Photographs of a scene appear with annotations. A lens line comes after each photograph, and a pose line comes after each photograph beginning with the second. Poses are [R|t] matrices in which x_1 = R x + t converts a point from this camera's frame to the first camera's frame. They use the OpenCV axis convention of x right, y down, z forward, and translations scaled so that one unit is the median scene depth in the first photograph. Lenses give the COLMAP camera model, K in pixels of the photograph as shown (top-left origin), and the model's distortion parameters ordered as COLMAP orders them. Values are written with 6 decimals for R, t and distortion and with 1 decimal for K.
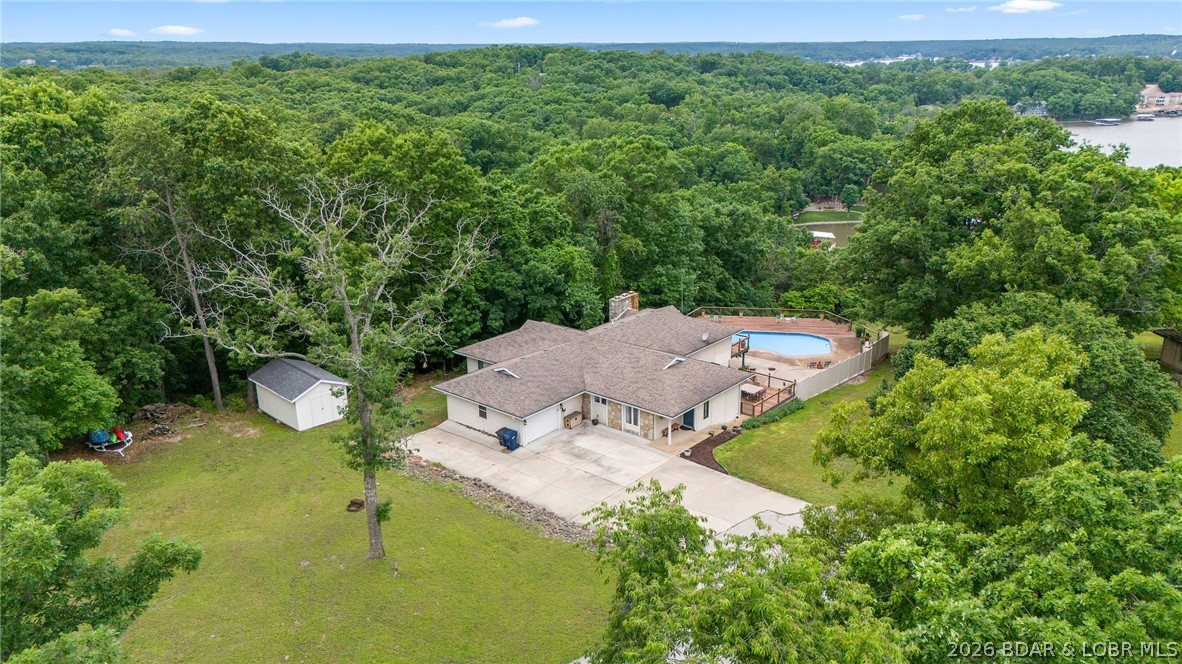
lens RADIAL K [[876.6, 0, 591.0], [0, 876.6, 332.0], [0, 0, 1]] dist [0.042790, 0.000410]
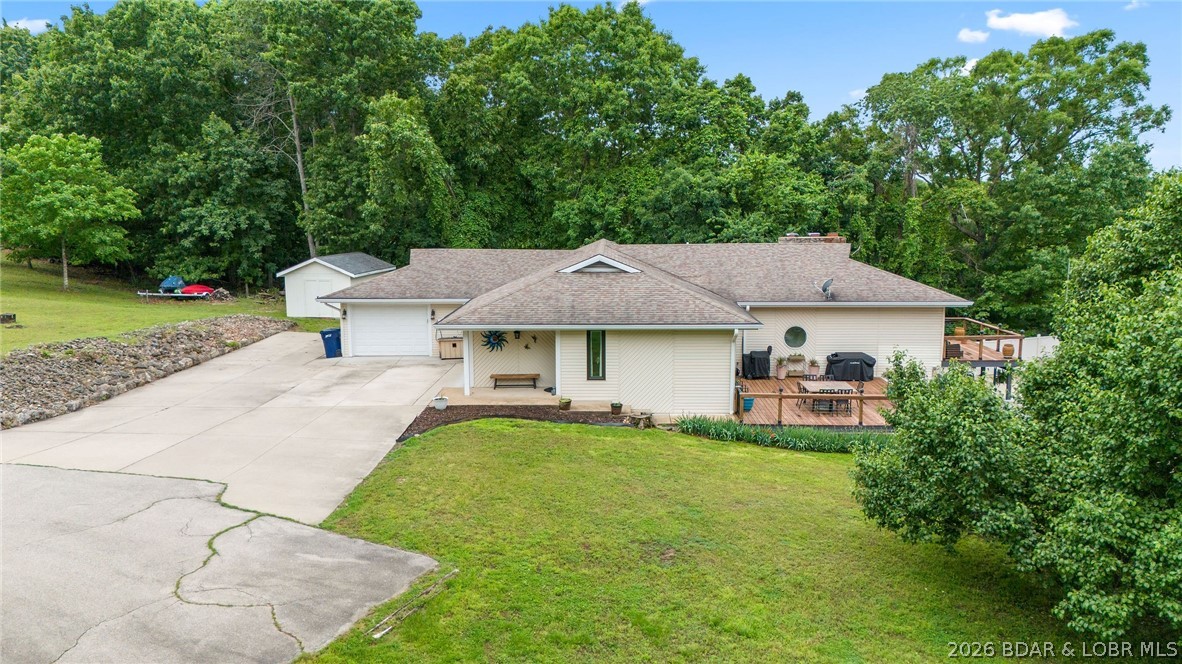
lens RADIAL K [[904.9, 0, 591.0], [0, 904.9, 332.0], [0, 0, 1]] dist [0.000635, 0.001213]
pose [[0.639635, 0.120854, -0.759119, 0.478278], [-0.239855, 0.969634, -0.047734, 0.097347], [0.730299, 0.212611, 0.649200, 0.693063]]
